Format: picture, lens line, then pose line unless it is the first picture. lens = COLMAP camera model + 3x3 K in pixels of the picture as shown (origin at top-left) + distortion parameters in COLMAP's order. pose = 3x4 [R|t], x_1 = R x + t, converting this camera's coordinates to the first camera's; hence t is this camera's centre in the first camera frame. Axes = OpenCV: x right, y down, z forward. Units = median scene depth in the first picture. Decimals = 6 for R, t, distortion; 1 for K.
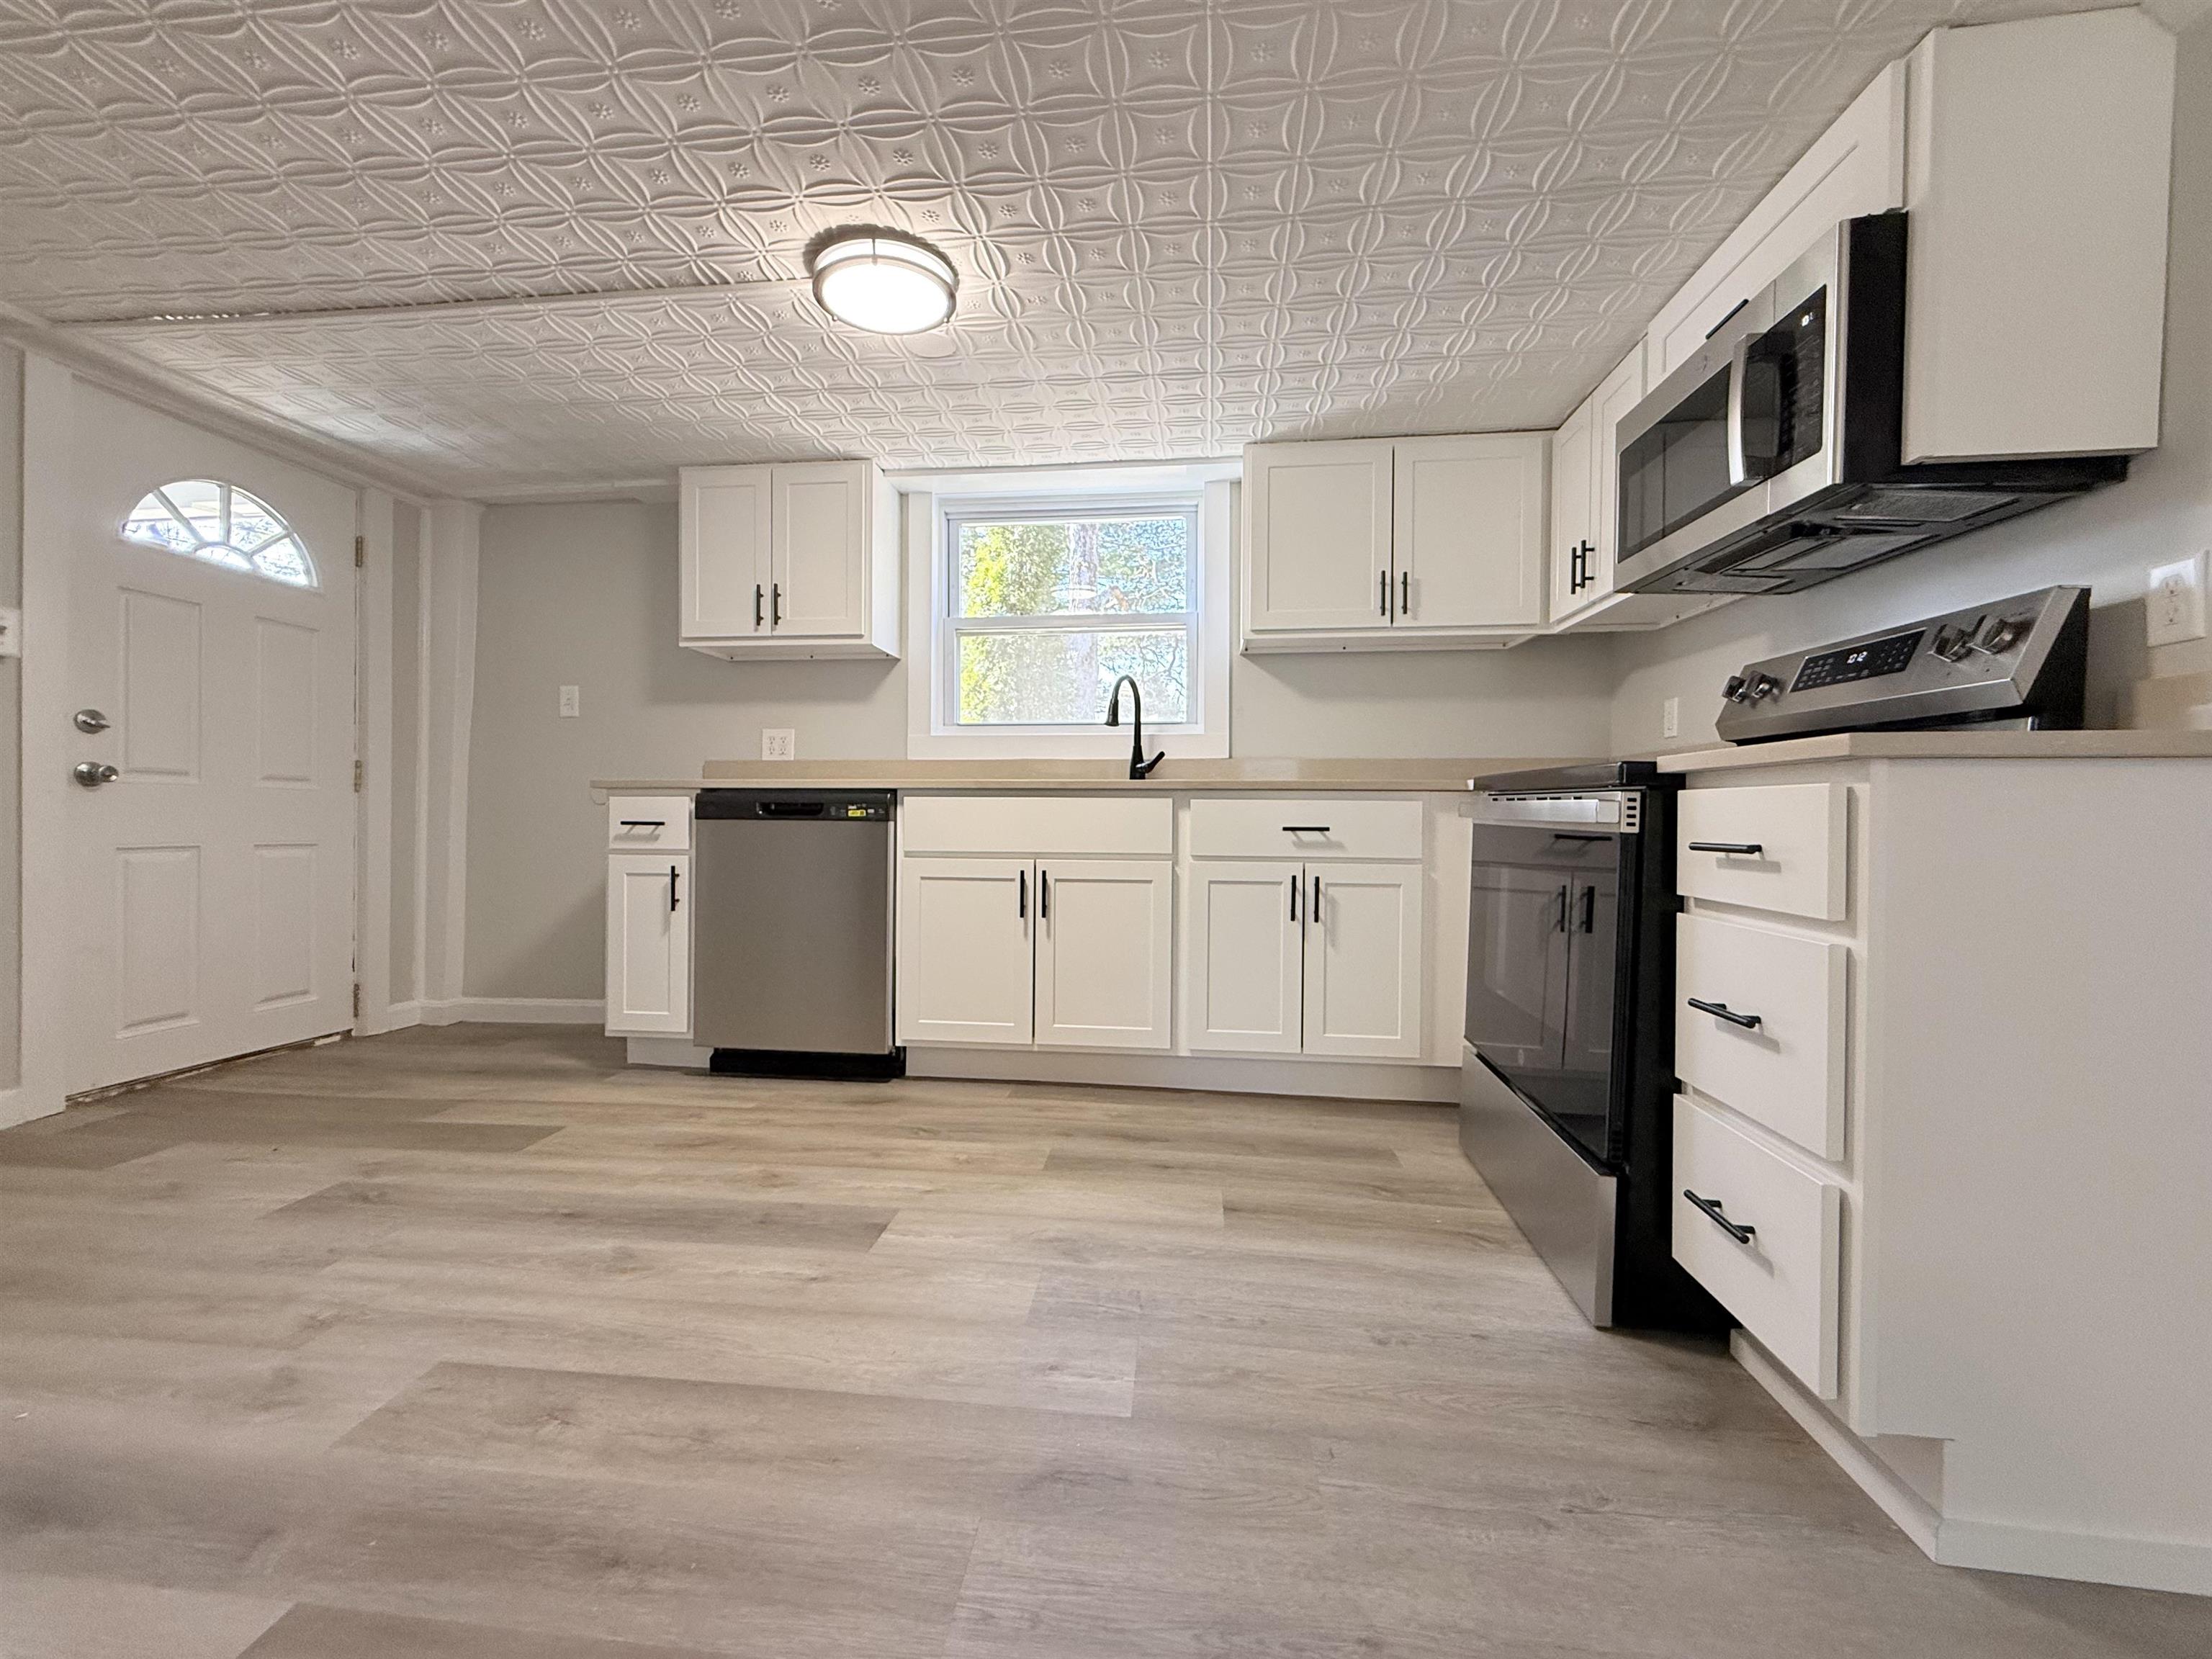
lens RADIAL K [[883.5, 0, 1103.2], [0, 883.5, 823.2], [0, 0, 1]] dist [0.000406, -0.000337]
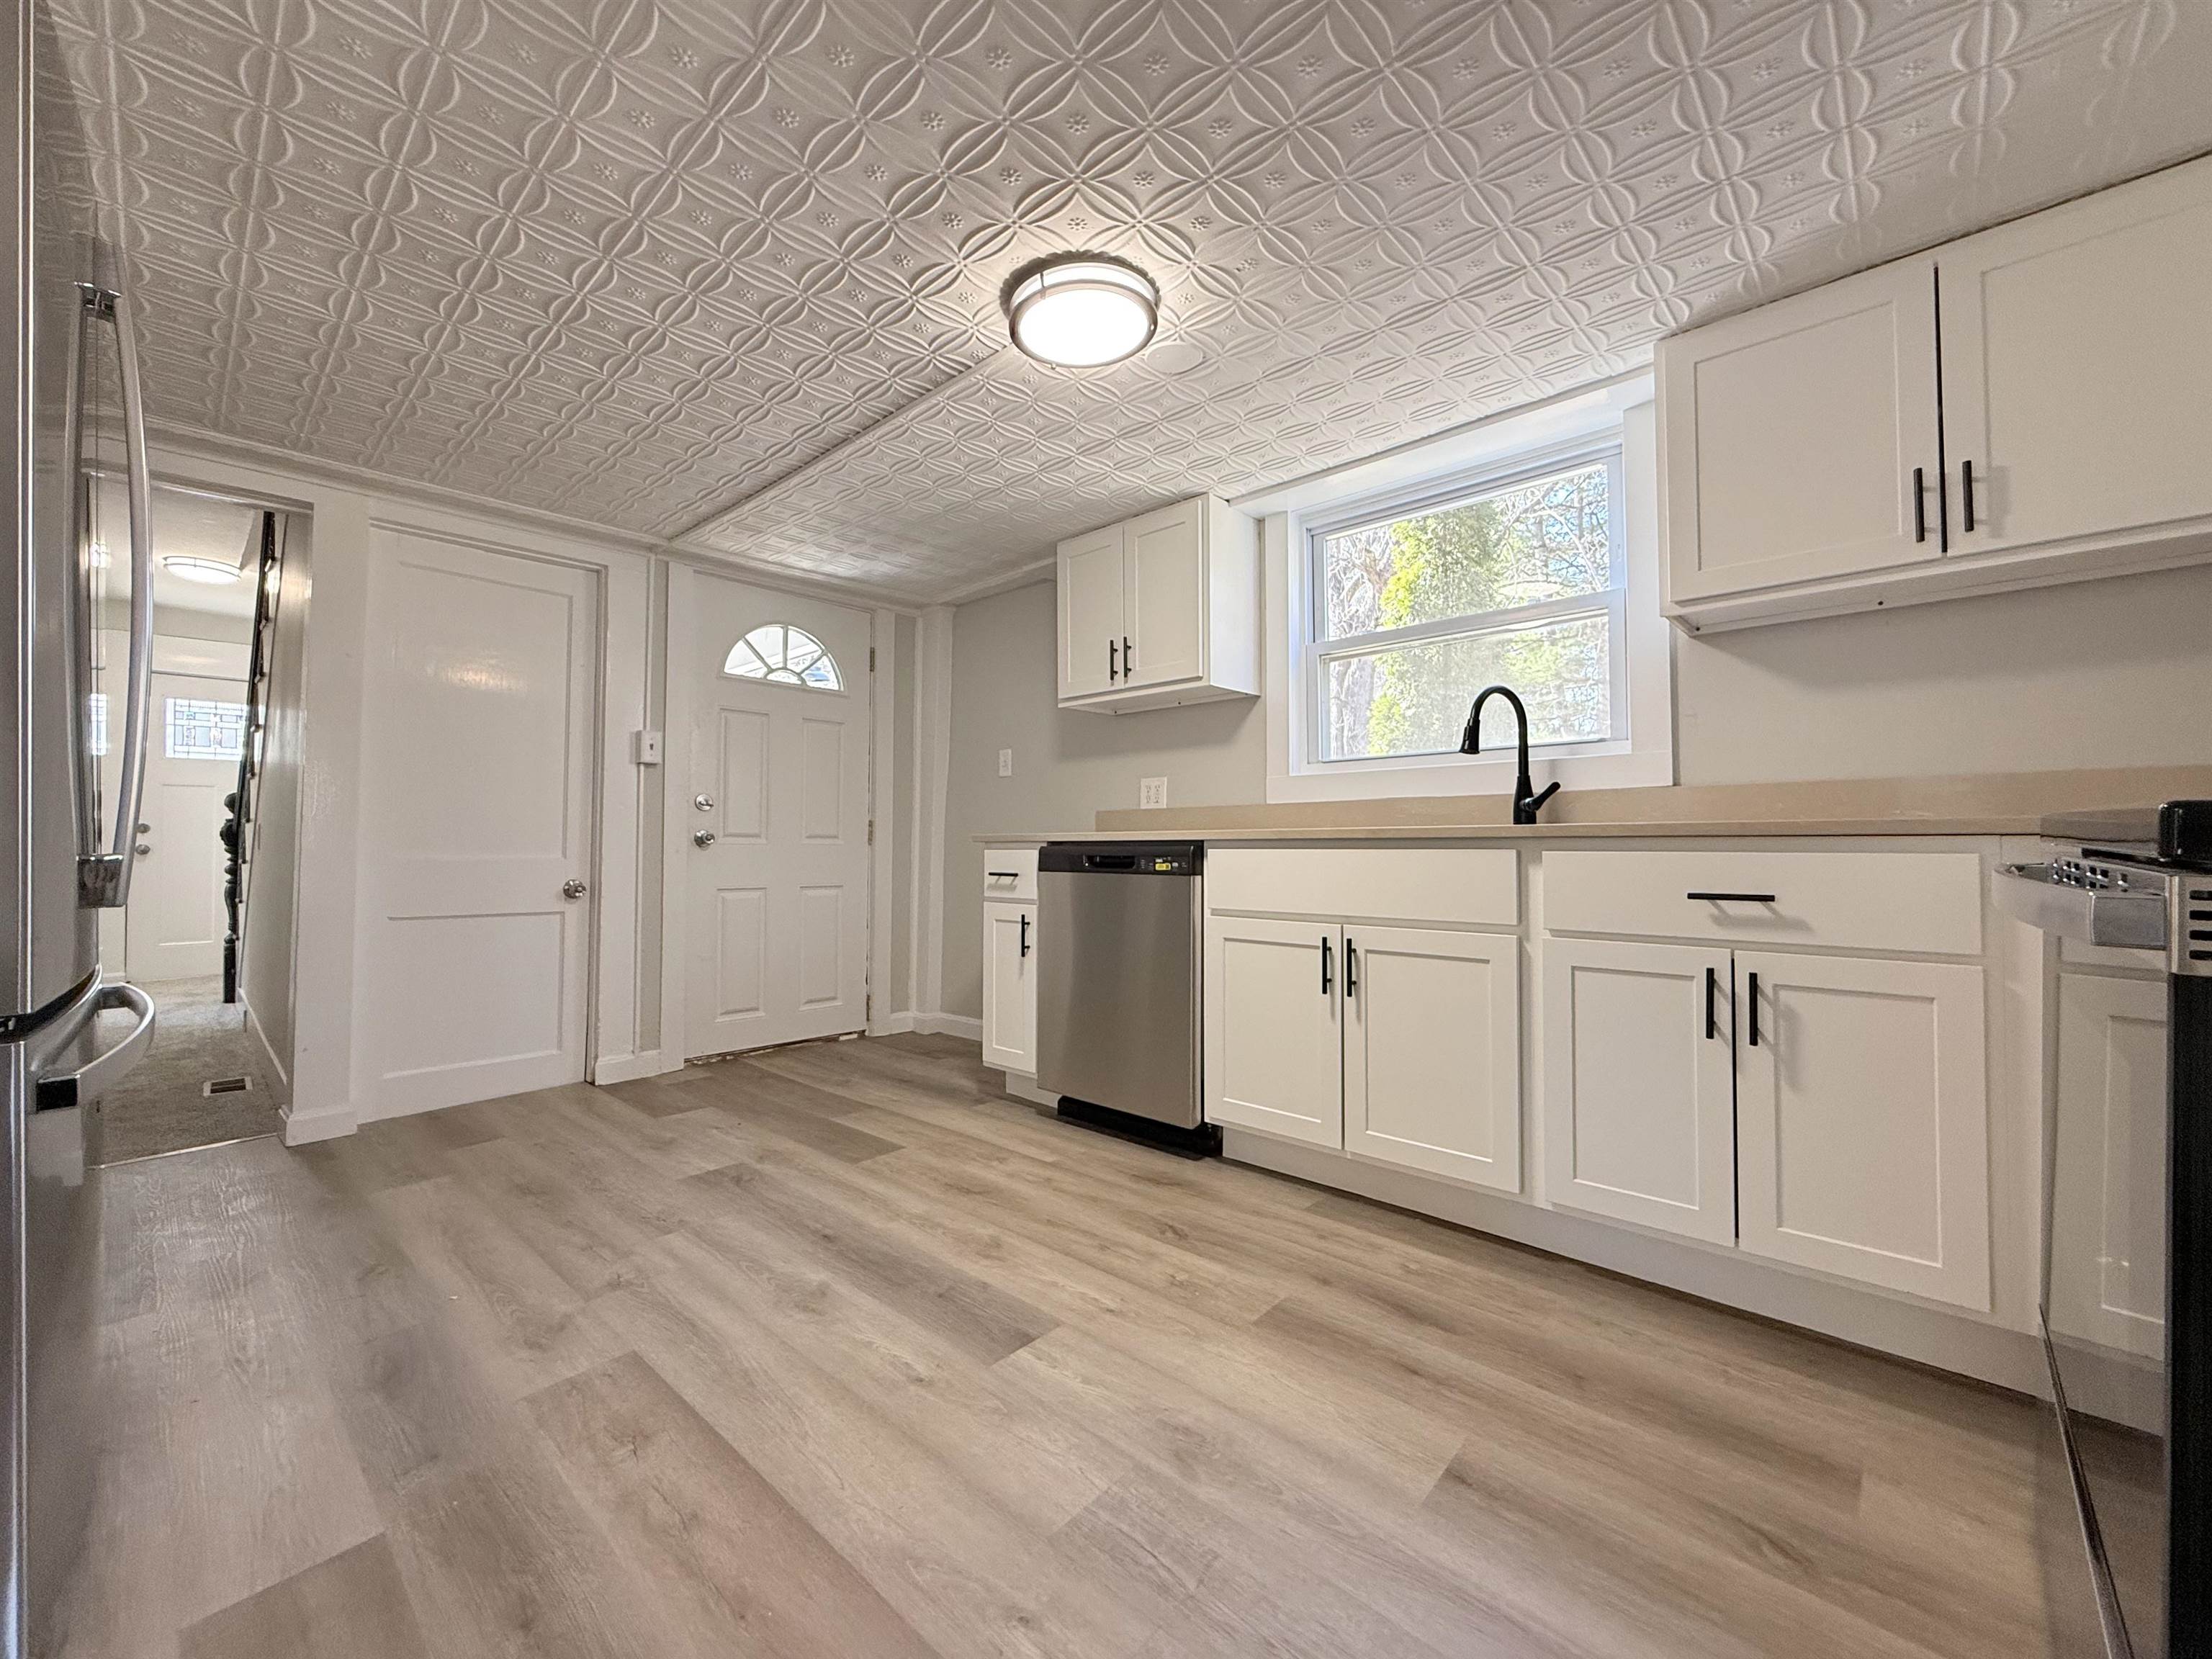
lens RADIAL K [[883.5, 0, 1100.2], [0, 883.5, 823.8], [0, 0, 1]] dist [0.000406, -0.000337]
pose [[0.804653, -0.023063, -0.593298, 0.252749], [0.003653, 0.999419, -0.033895, -0.028086], [0.593735, 0.025106, 0.804269, 0.215518]]
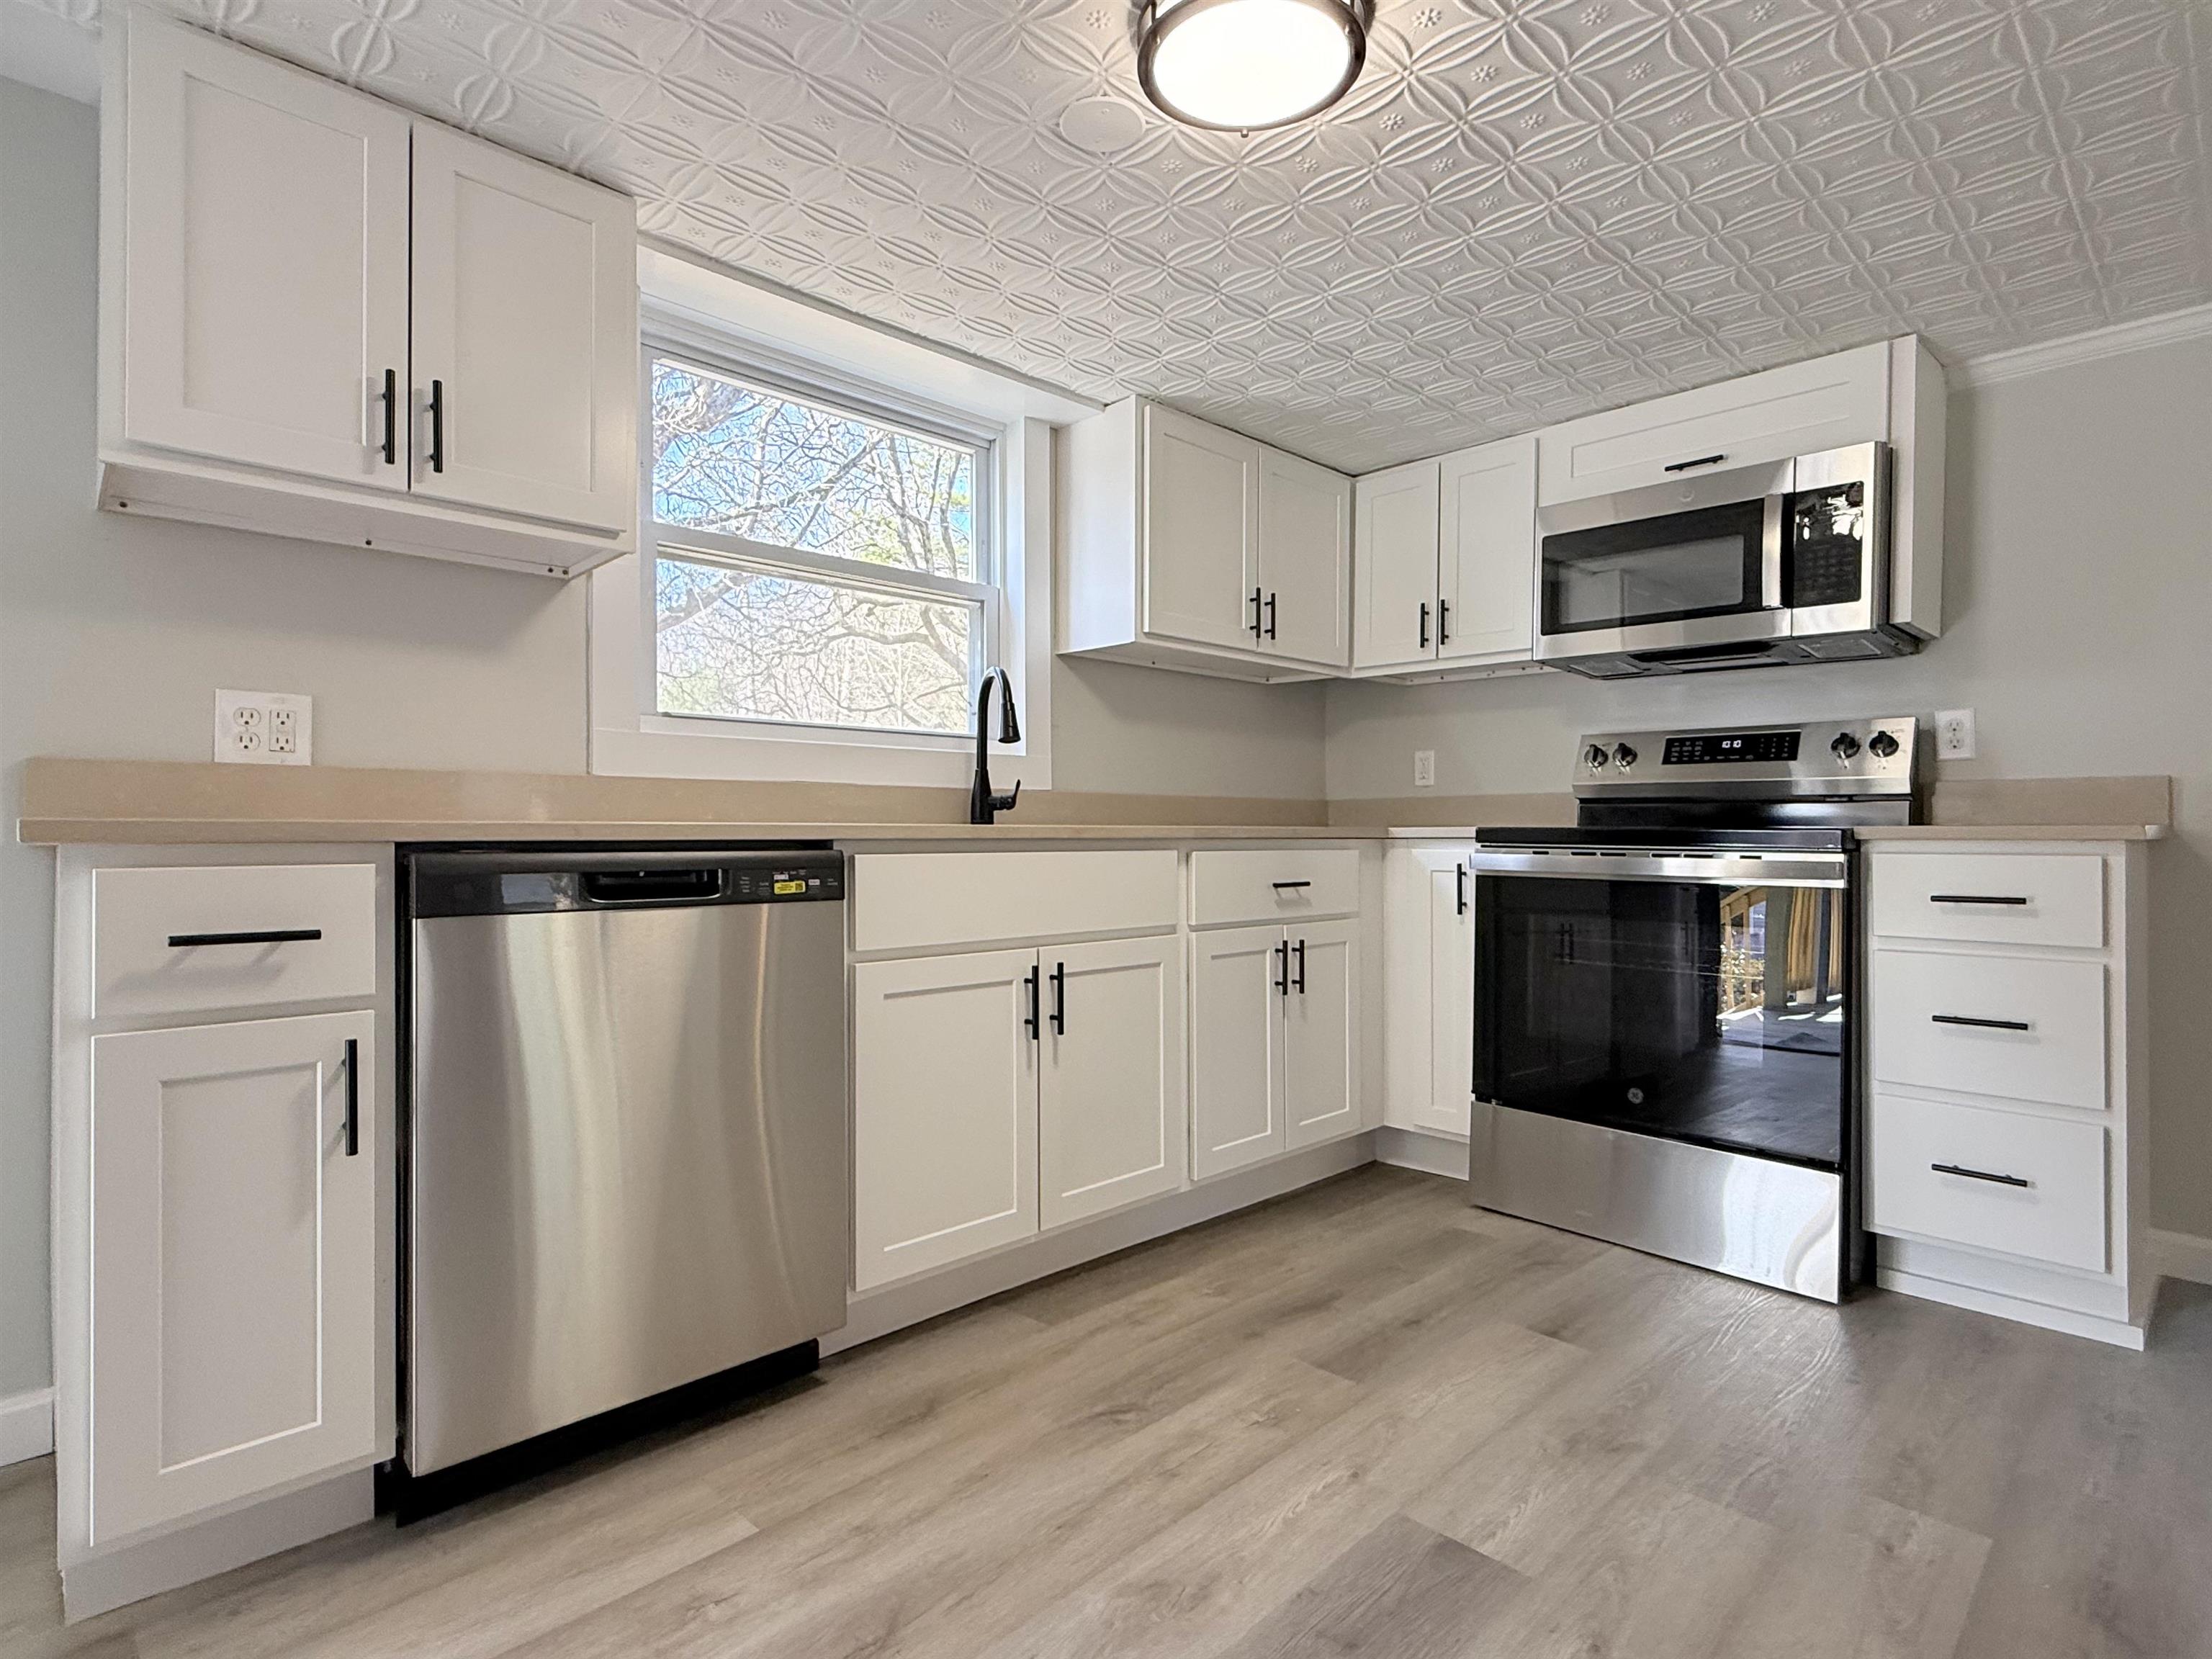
lens RADIAL K [[1106.8, 0, 1106.3], [0, 1106.8, 825.3], [0, 0, 1]] dist [0.003350, -0.001276]
pose [[0.638970, 0.001107, 0.769231, -0.731546], [0.012681, 0.999848, -0.011972, -0.041800], [-0.769127, 0.017404, 0.638858, 0.475326]]
